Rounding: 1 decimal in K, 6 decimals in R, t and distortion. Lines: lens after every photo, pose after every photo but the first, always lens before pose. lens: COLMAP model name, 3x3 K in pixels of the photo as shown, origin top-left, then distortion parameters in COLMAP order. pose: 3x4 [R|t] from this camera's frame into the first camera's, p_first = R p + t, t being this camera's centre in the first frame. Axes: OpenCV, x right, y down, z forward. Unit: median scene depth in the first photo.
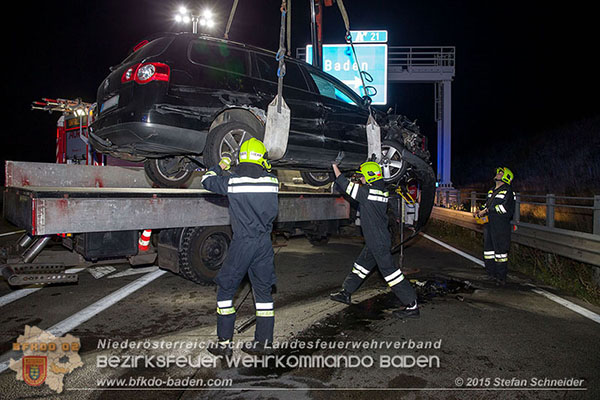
lens RADIAL K [[405.2, 0, 300.0], [0, 405.2, 200.0], [0, 0, 1]] dist [-0.109490, 0.081112]
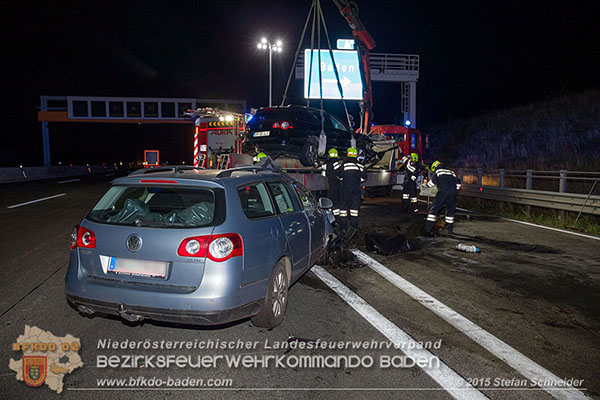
lens RADIAL K [[411.4, 0, 300.0], [0, 411.4, 200.0], [0, 0, 1]] dist [-0.103008, 0.087343]
pose [[0.982794, -0.026895, 0.182737, -0.245774], [0.016093, 0.998048, 0.060343, -0.000065], [-0.184003, -0.056364, 0.981308, -0.257400]]
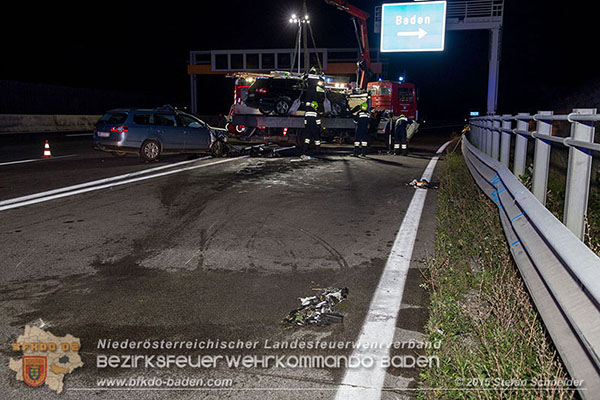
lens RADIAL K [[516.5, 0, 300.0], [0, 516.5, 200.0], [0, 0, 1]] dist [-0.009156, -0.000369]
pose [[0.970796, 0.039259, -0.236674, 0.180548], [-0.009254, 0.991913, 0.126580, 0.032477], [0.239729, -0.120693, 0.963308, -0.762359]]
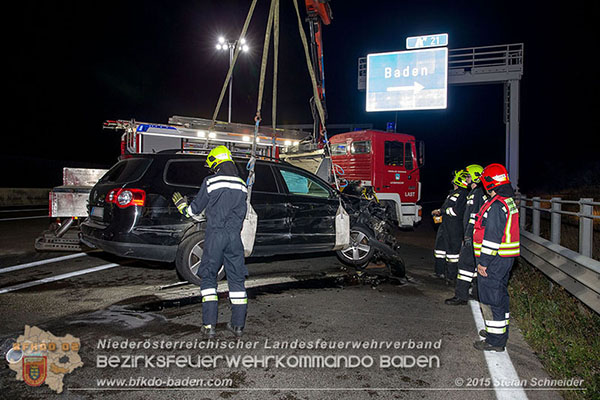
lens RADIAL K [[405.2, 0, 300.0], [0, 405.2, 200.0], [0, 0, 1]] dist [-0.109490, 0.081112]
pose [[0.959339, 0.014400, -0.281890, 0.149476], [-0.018165, 0.999777, -0.010748, 0.005294], [0.281672, 0.015432, 0.959387, -0.040782]]
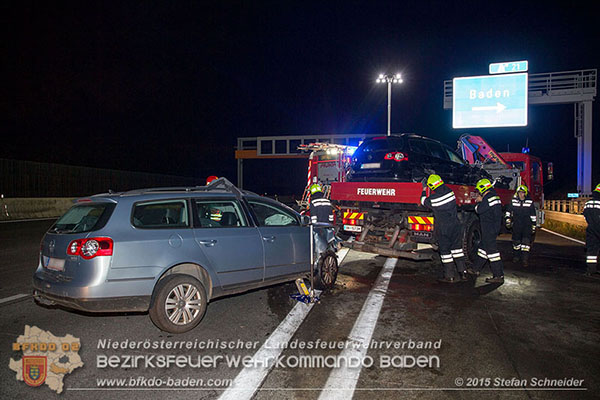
lens RADIAL K [[405.2, 0, 300.0], [0, 405.2, 200.0], [0, 0, 1]] dist [-0.109490, 0.081112]
pose [[0.960973, 0.001383, -0.276639, -0.098219], [-0.007575, 0.999744, -0.021314, 0.004475], [0.276539, 0.022578, 0.960738, -0.259959]]
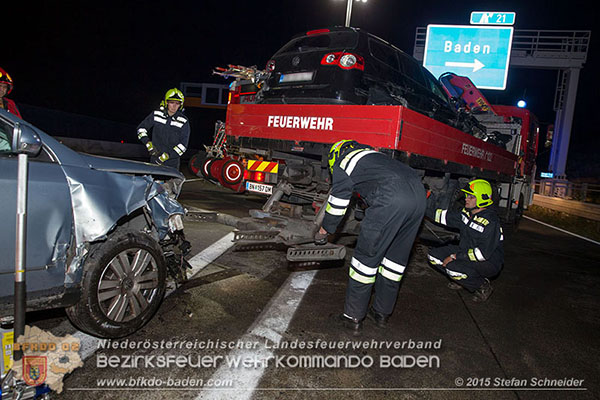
lens RADIAL K [[405.2, 0, 300.0], [0, 405.2, 200.0], [0, 0, 1]] dist [-0.109490, 0.081112]
pose [[0.981922, 0.099350, -0.161115, -0.097476], [-0.090175, 0.993912, 0.063308, 0.015506], [0.166424, -0.047635, 0.984903, -0.049976]]
